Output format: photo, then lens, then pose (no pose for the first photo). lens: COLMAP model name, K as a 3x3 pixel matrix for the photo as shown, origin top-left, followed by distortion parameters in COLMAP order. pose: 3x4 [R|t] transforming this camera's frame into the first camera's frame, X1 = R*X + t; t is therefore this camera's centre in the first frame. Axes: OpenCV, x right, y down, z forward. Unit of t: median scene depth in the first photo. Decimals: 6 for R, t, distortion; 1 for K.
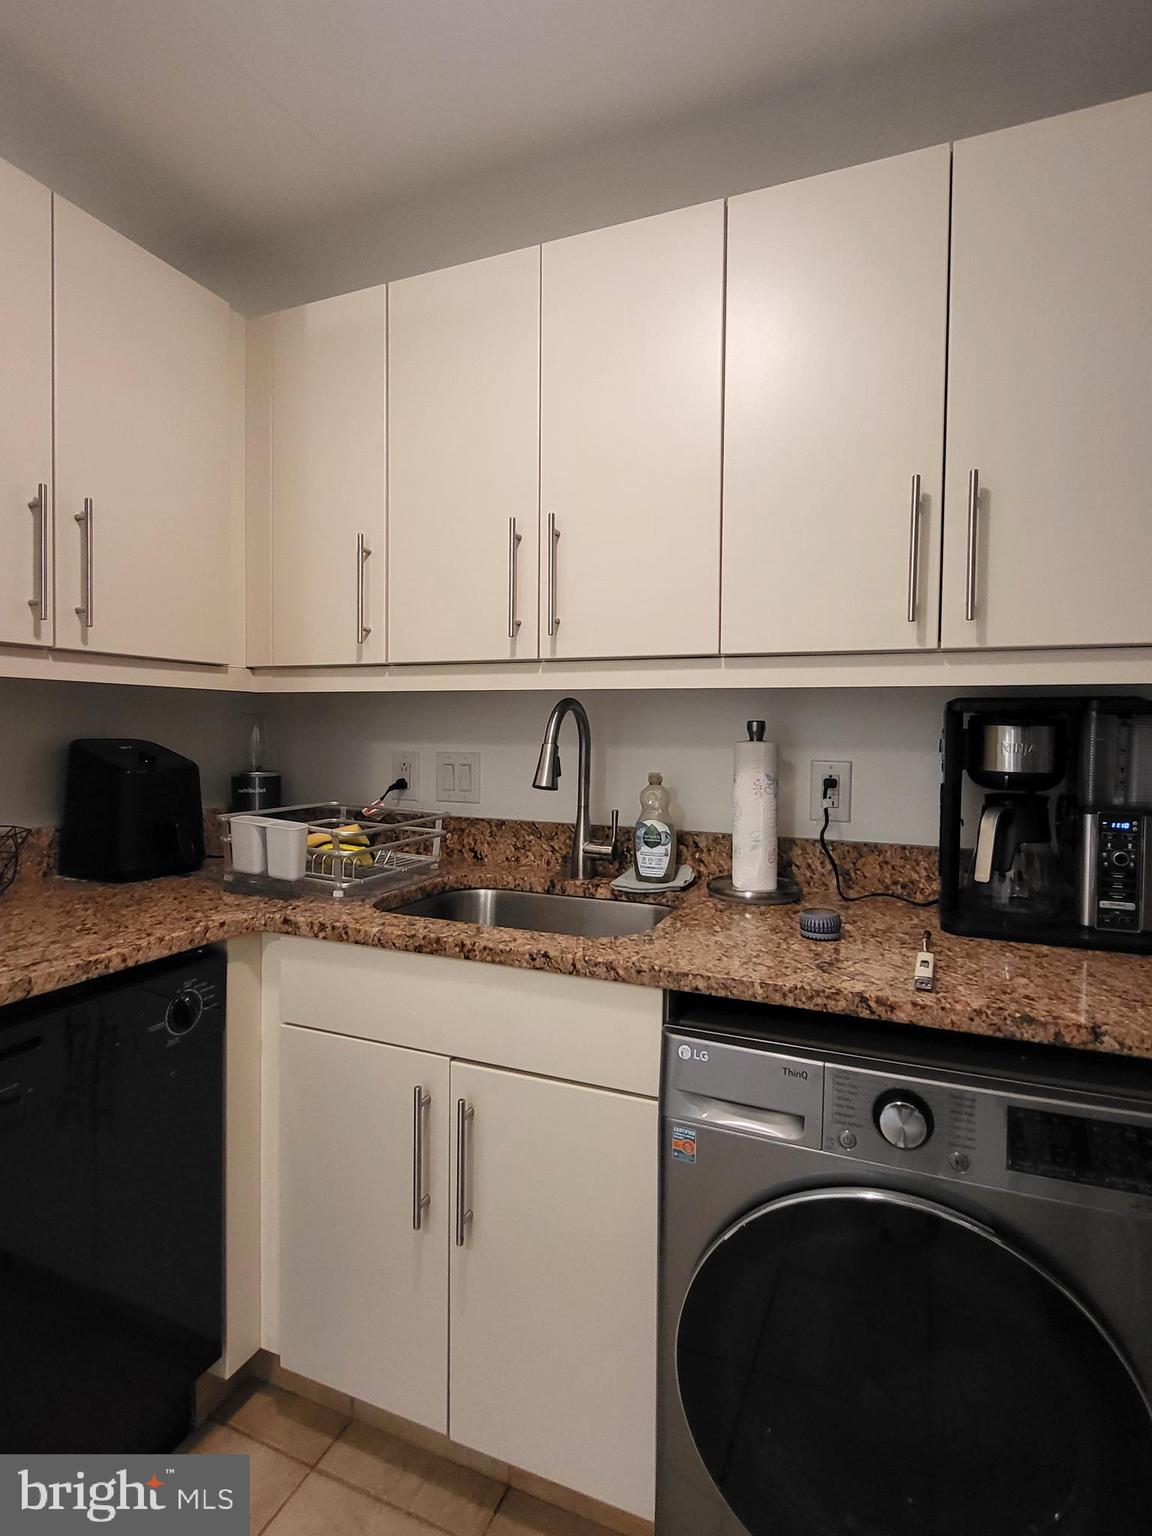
lens RADIAL K [[795.4, 0, 577.1], [0, 795.4, 750.5], [0, 0, 1]] dist [-0.001785, 0.000604]
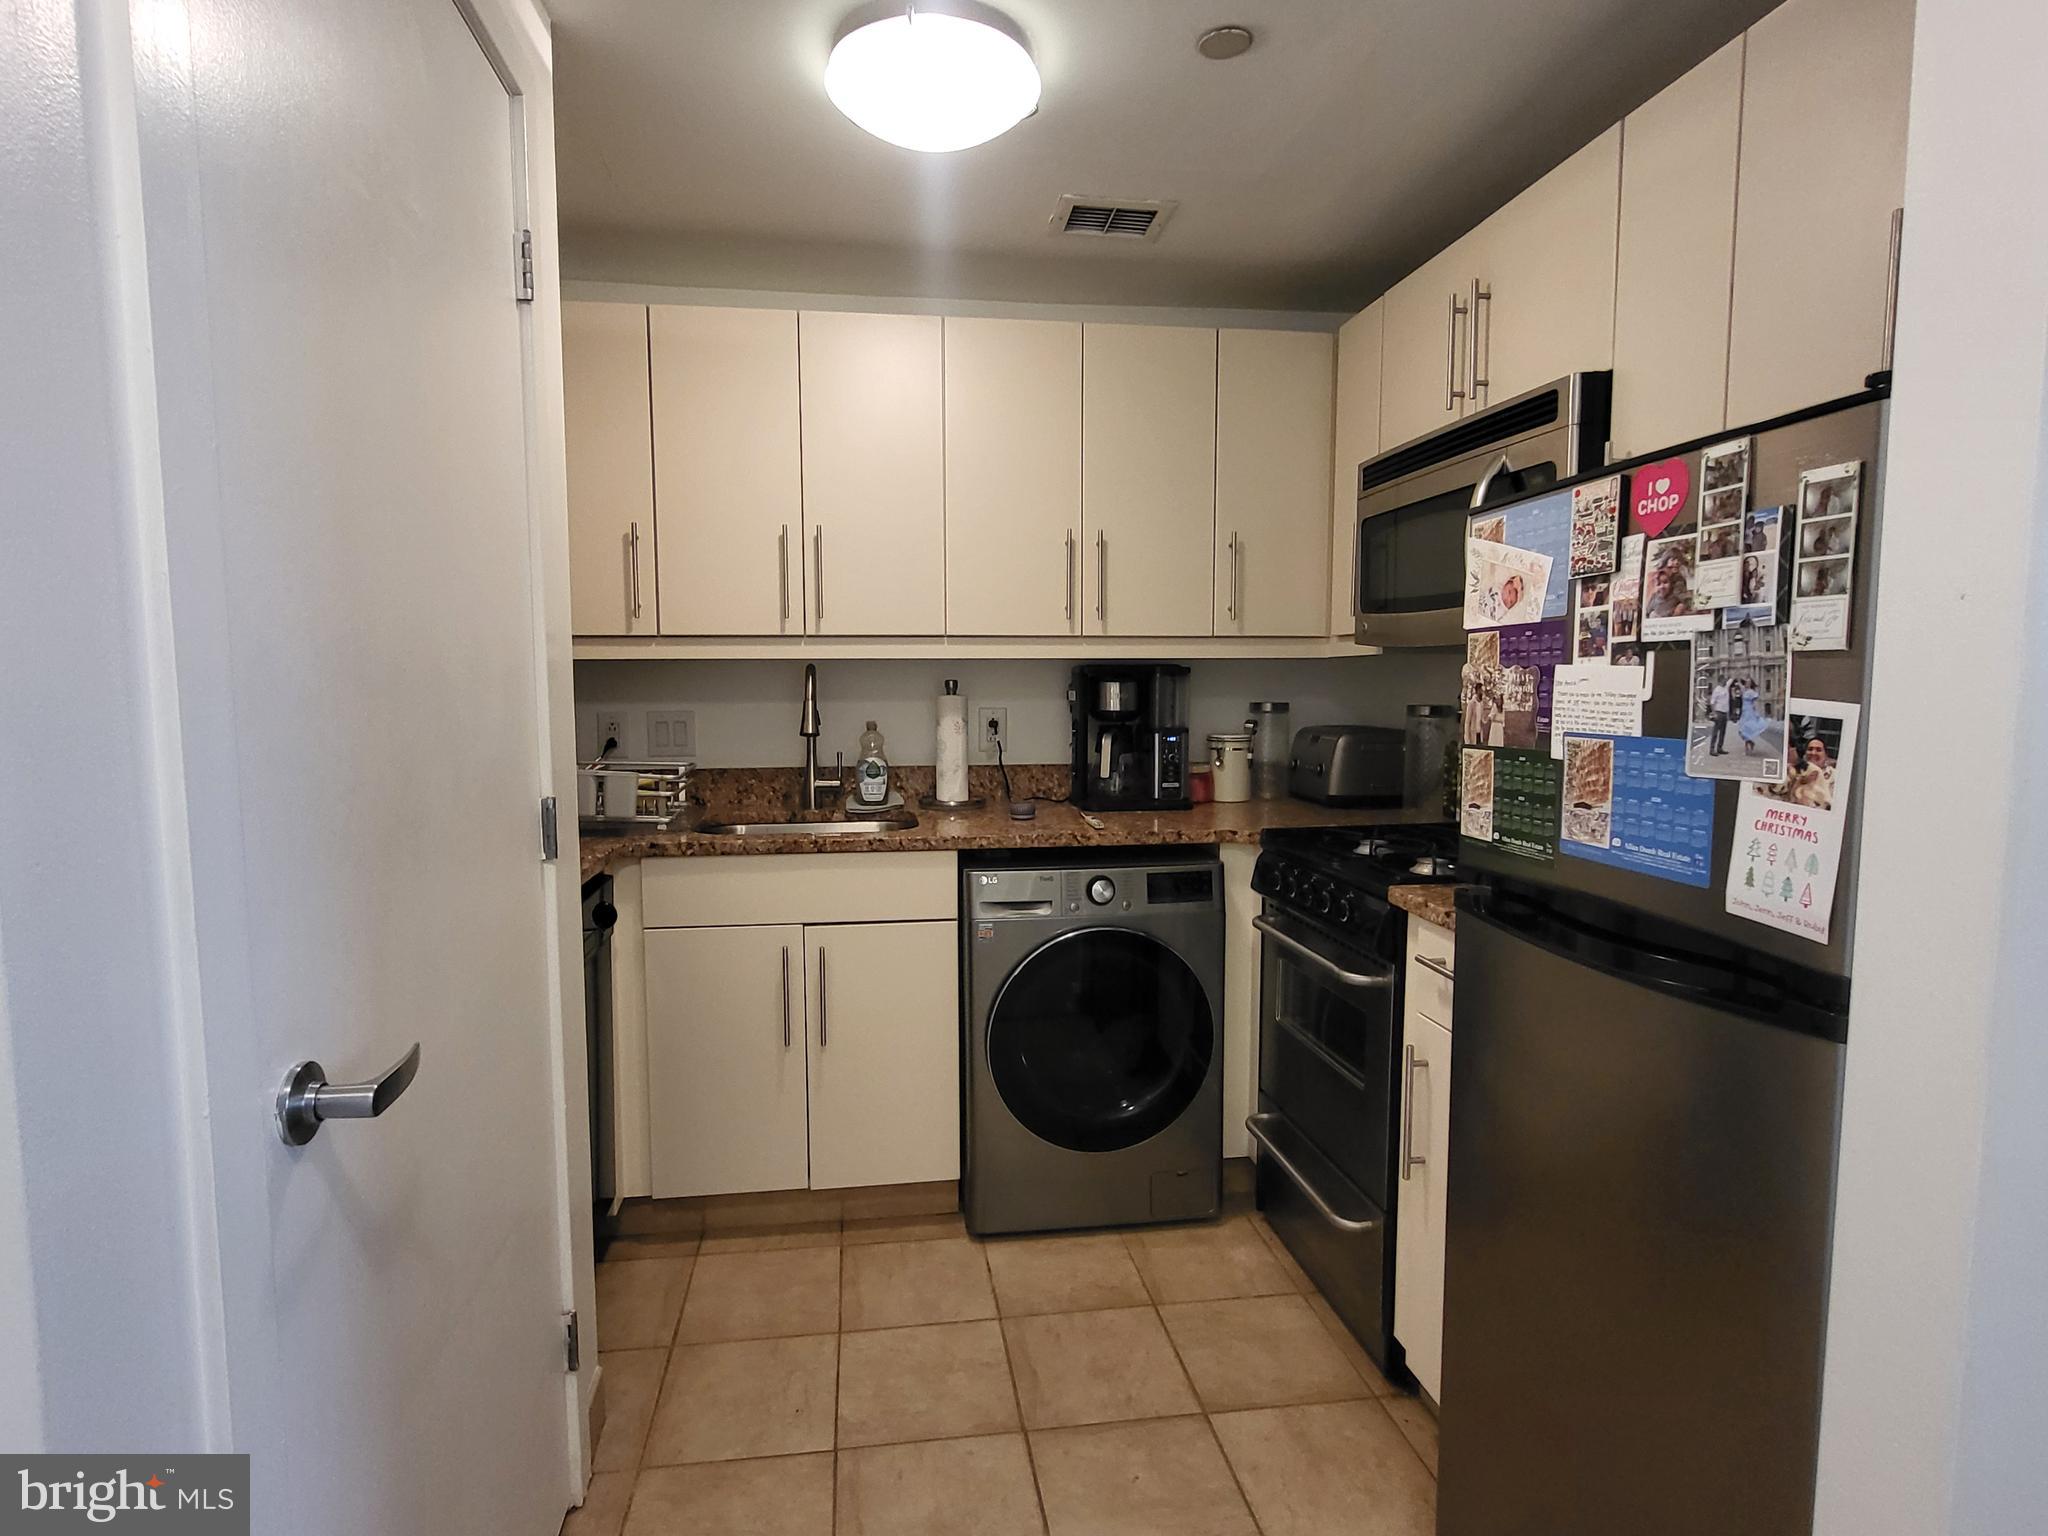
lens RADIAL K [[1060.5, 0, 1014.5], [0, 1060.5, 770.4], [0, 0, 1]] dist [-0.001785, 0.000604]
pose [[0.855416, -0.059826, 0.514476, -0.710673], [0.027025, 0.997109, 0.071015, -0.010020], [-0.517237, -0.046844, 0.854559, -0.710831]]
